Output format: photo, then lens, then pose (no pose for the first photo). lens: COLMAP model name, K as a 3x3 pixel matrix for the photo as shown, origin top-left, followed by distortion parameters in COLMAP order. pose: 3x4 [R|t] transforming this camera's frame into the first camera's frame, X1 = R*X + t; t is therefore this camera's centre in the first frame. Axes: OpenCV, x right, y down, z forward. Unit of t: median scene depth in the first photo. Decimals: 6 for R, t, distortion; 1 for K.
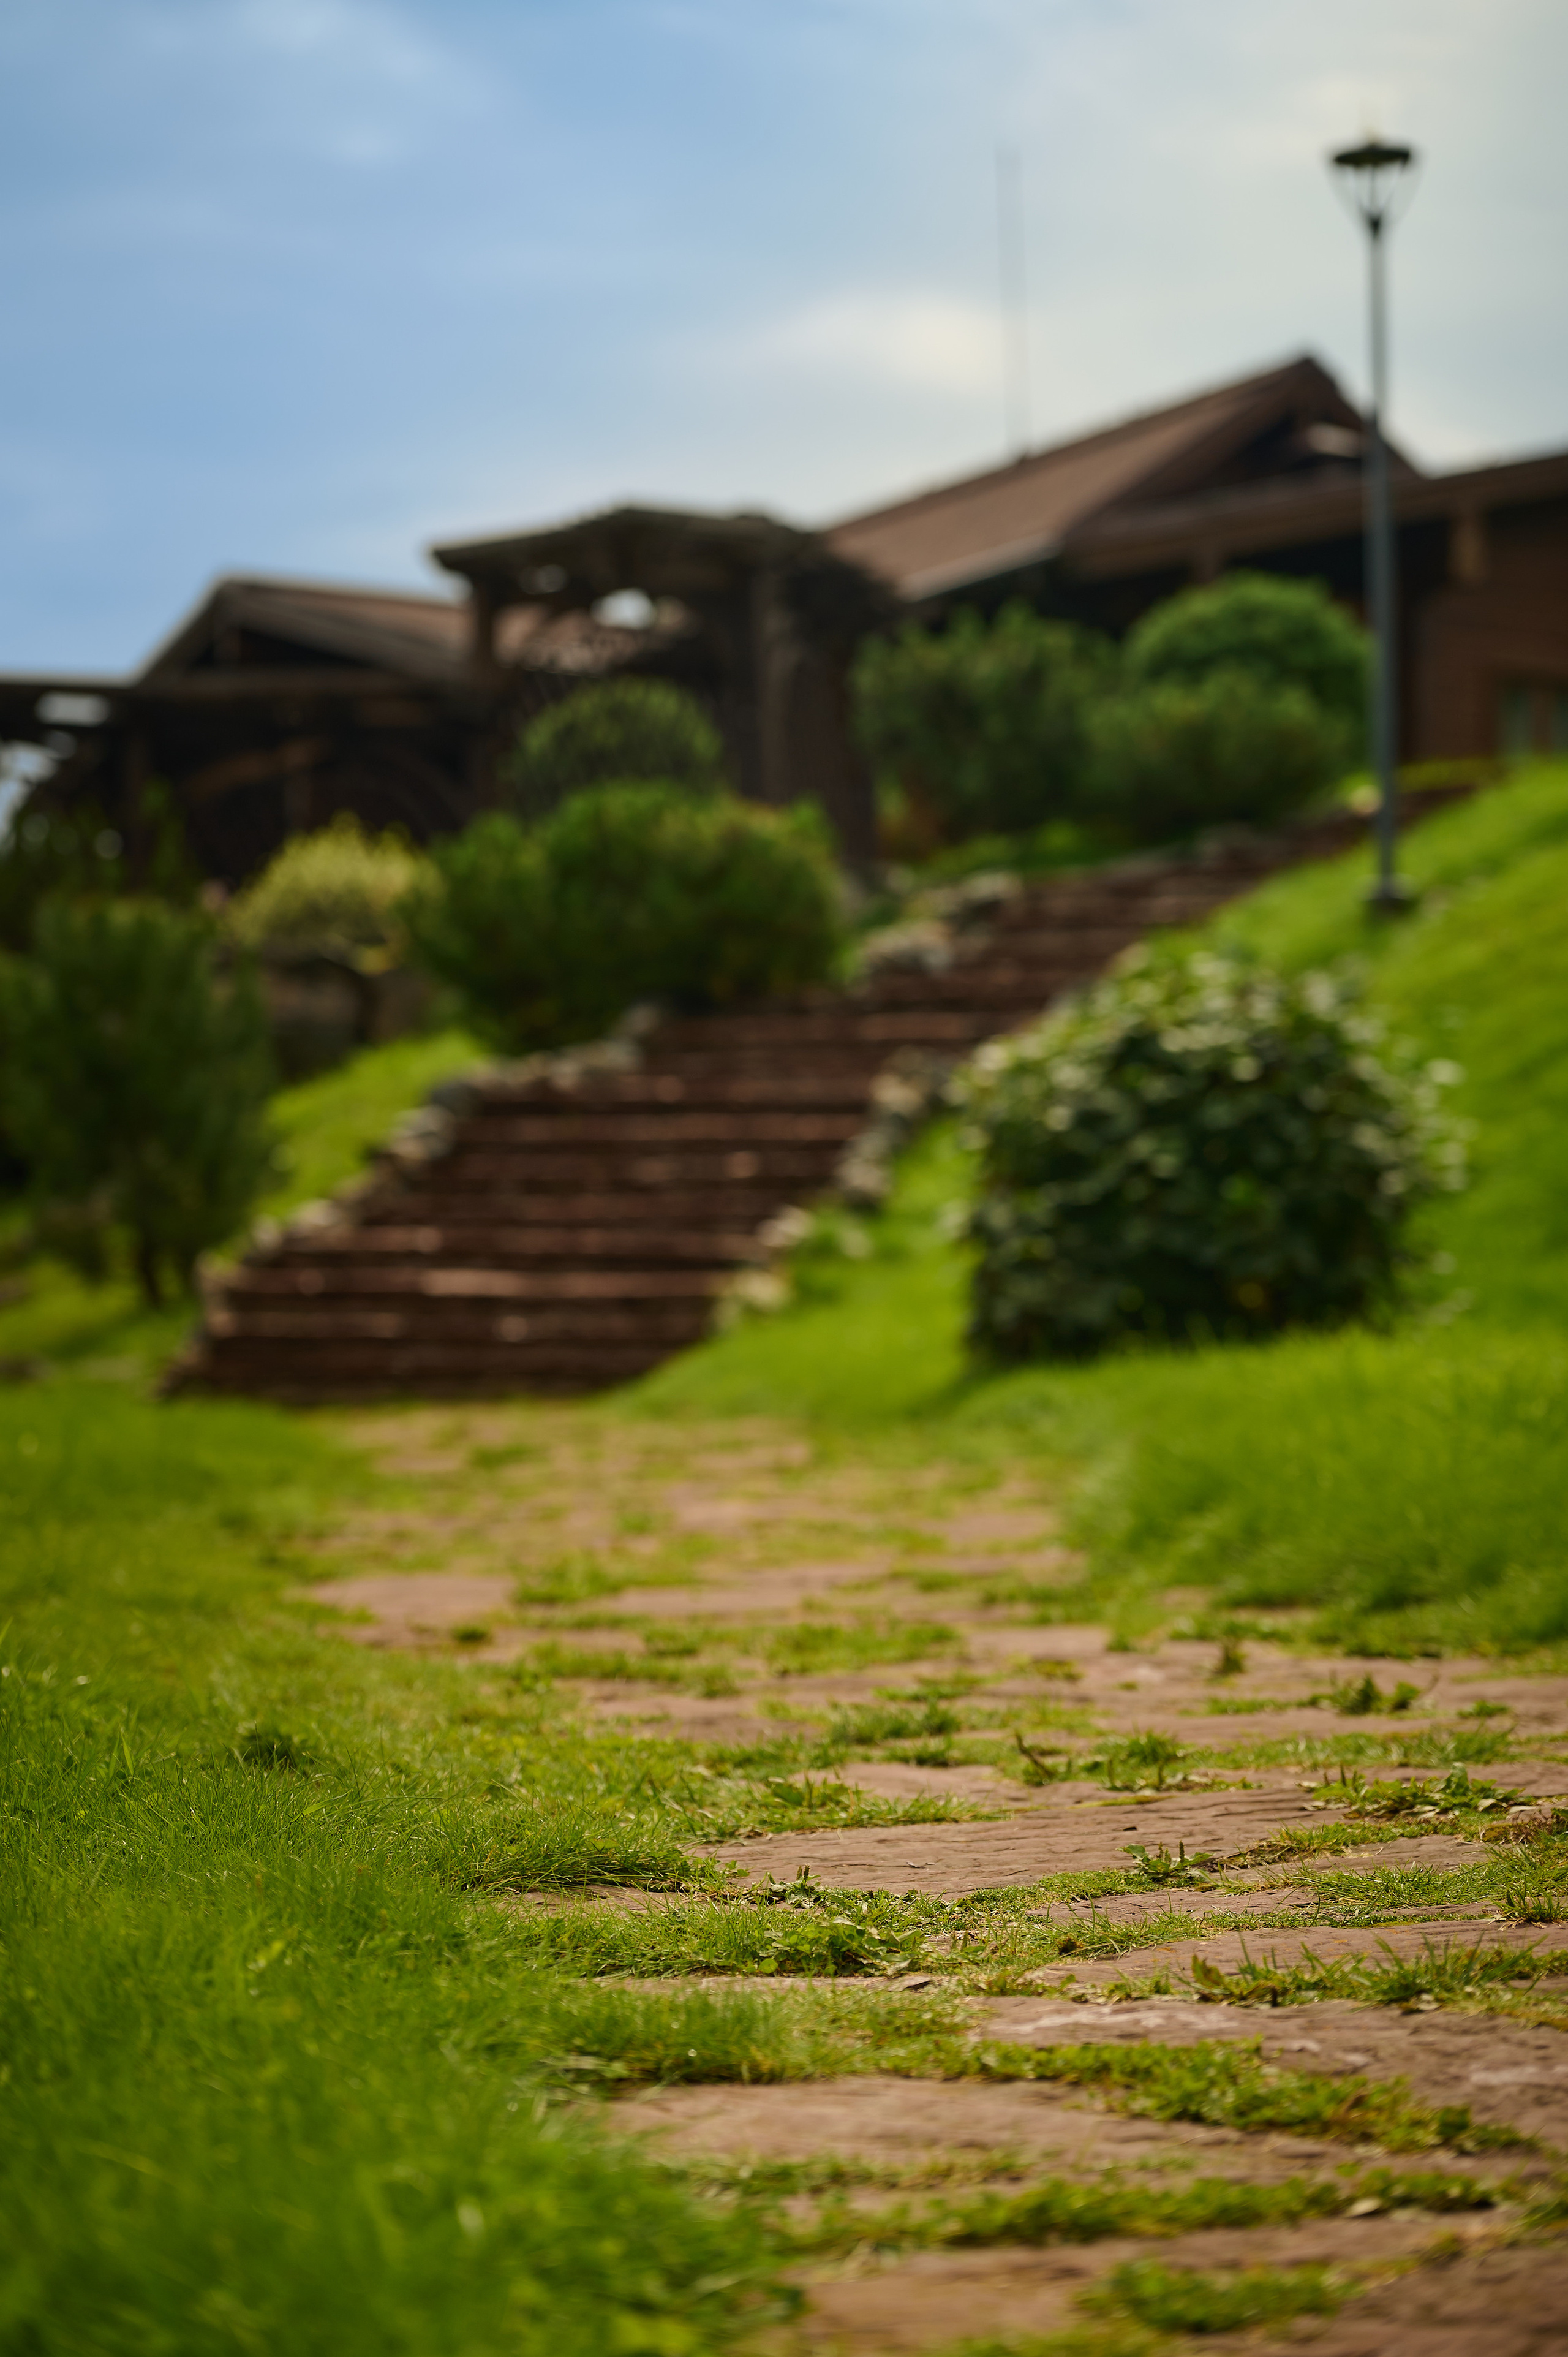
lens RADIAL K [[7502.2, 0, 784.0], [0, 7502.2, 1178.5], [0, 0, 1]] dist [-0.909304, -0.088201]
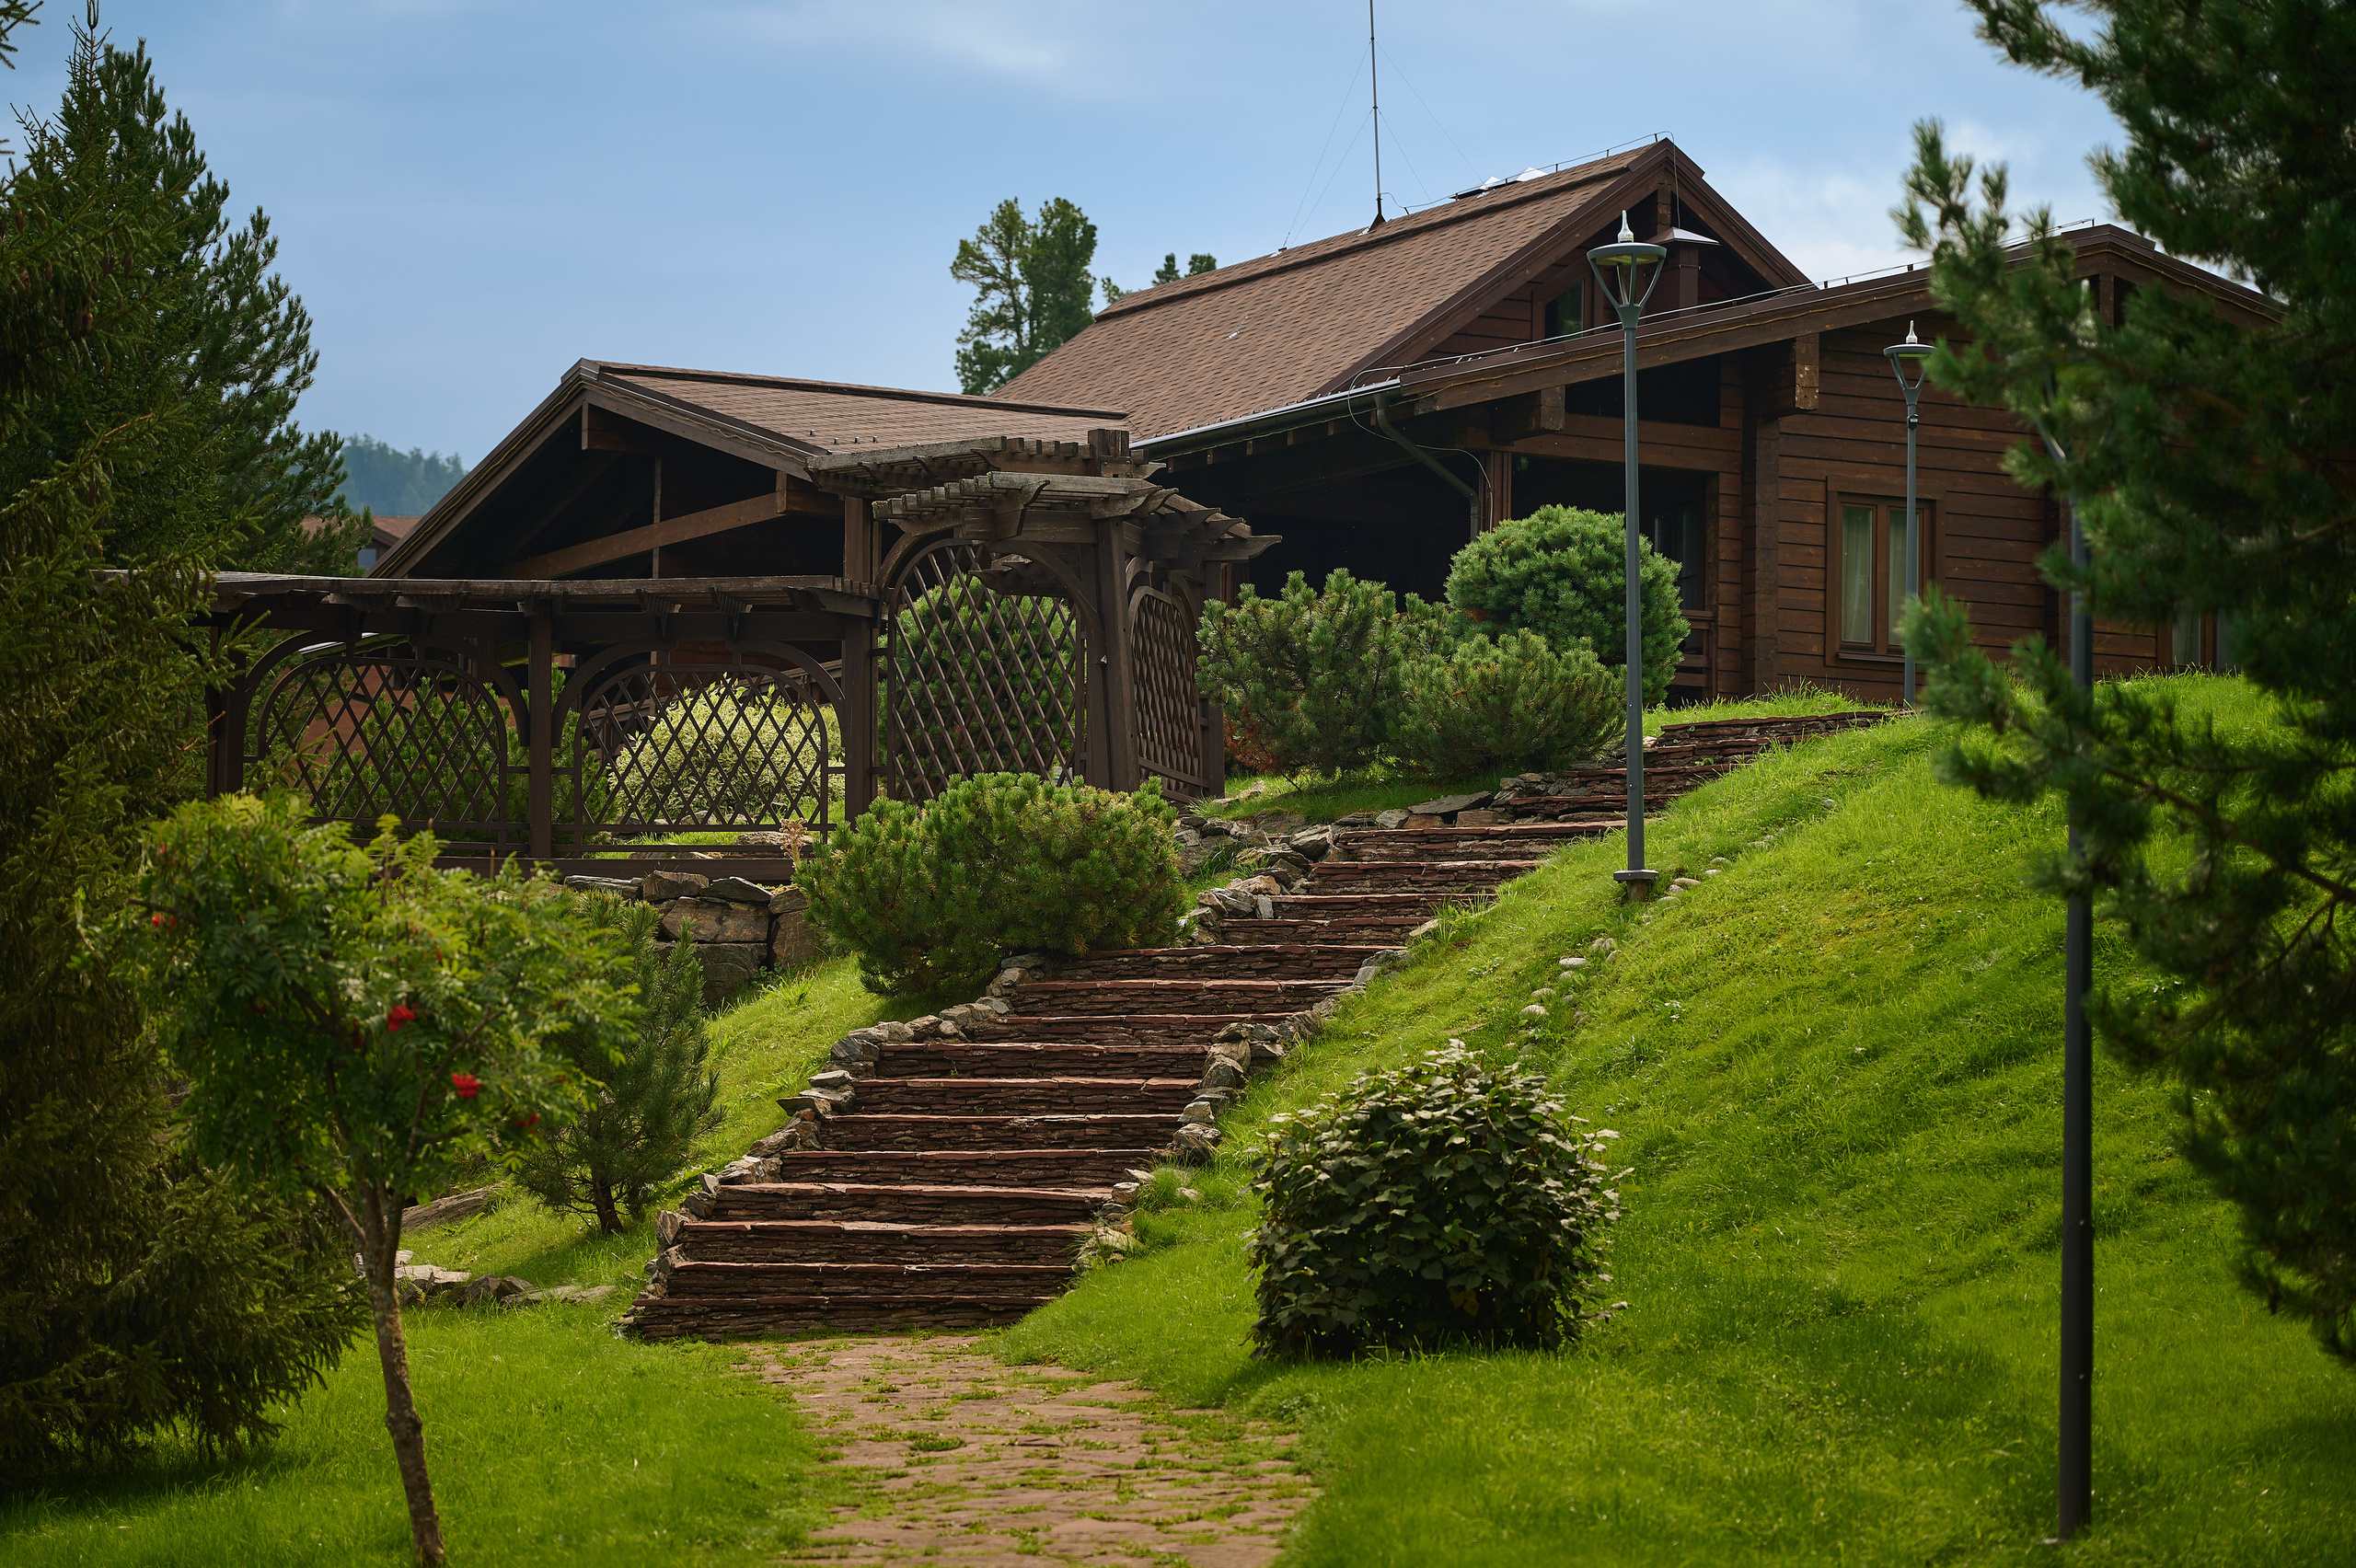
lens RADIAL K [[7401.2, 0, 1178.0], [0, 7401.2, 784.0], [0, 0, 1]] dist [-0.721125, 0.204874]
pose [[0.999983, -0.003134, 0.004858, 0.001963], [0.003259, 0.999661, -0.025817, -0.024887], [-0.004776, 0.025833, 0.999655, -0.199733]]
